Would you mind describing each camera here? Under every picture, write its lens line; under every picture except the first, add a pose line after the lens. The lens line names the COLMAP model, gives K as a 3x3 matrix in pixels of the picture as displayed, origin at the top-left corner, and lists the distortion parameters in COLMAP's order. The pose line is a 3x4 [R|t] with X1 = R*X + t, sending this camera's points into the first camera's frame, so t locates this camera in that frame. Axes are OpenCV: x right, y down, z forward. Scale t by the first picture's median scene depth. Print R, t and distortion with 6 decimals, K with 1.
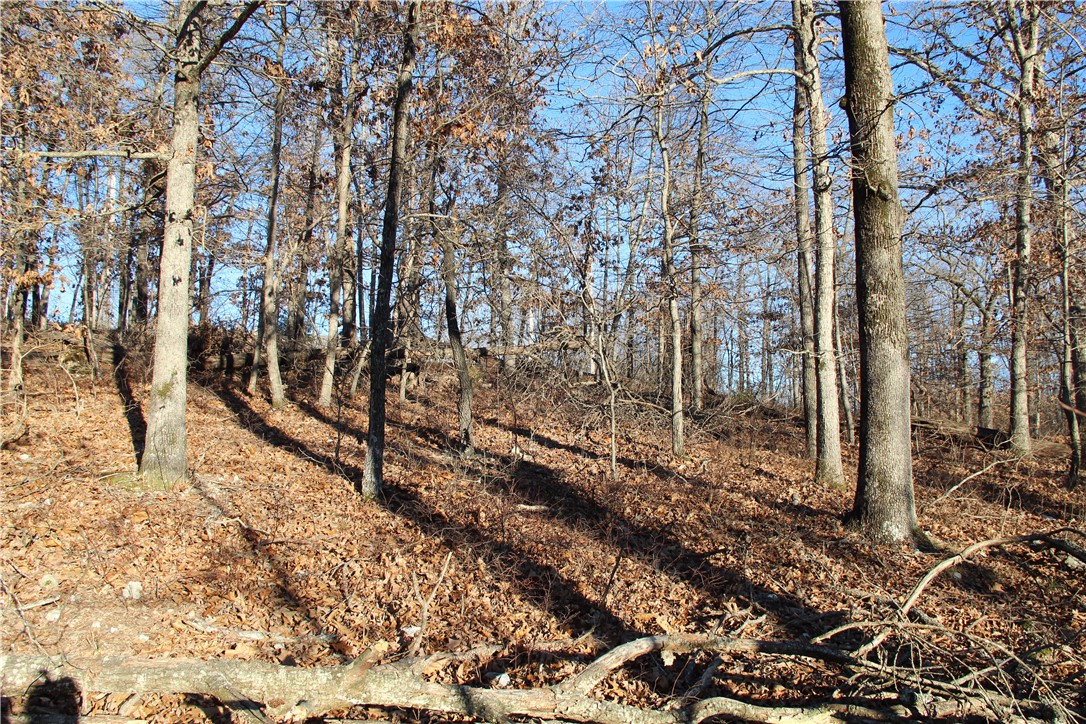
lens RADIAL K [[894.4, 0, 543.7], [0, 894.4, 376.4], [0, 0, 1]] dist [-0.197210, 0.170449]
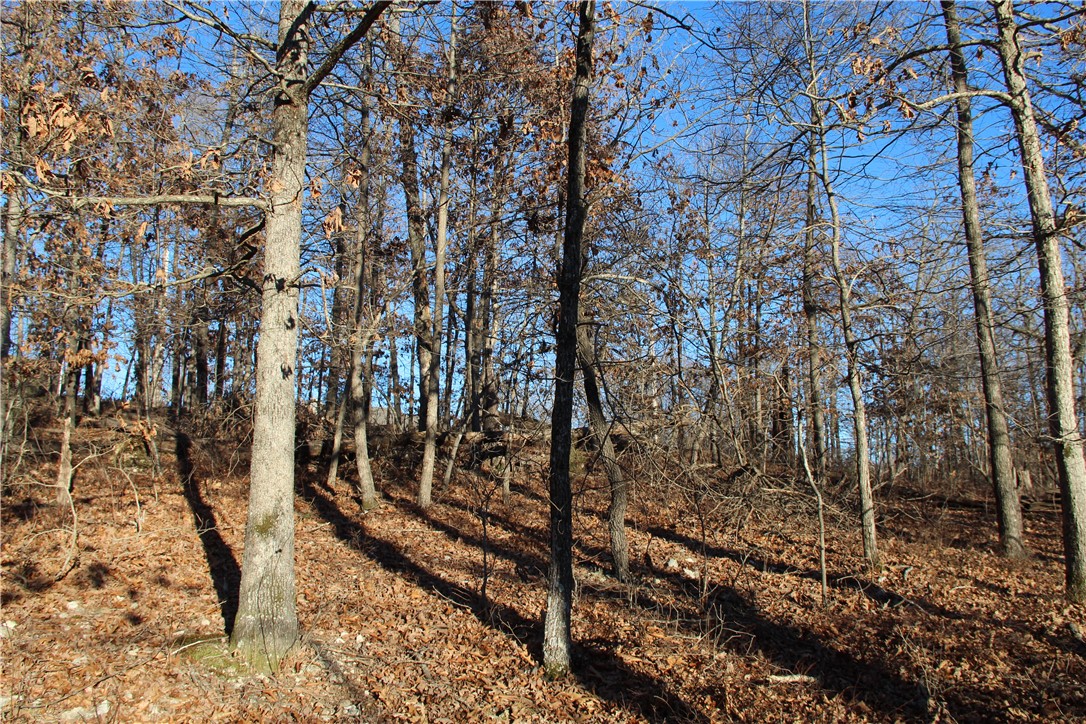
lens RADIAL K [[906.5, 0, 549.3], [0, 906.5, 363.5], [0, 0, 1]] dist [-0.175923, 0.139937]
pose [[0.998428, -0.024578, -0.050380, -0.092992], [0.020036, 0.995852, -0.088749, -0.026277], [0.052352, 0.087600, 0.994779, 0.153694]]
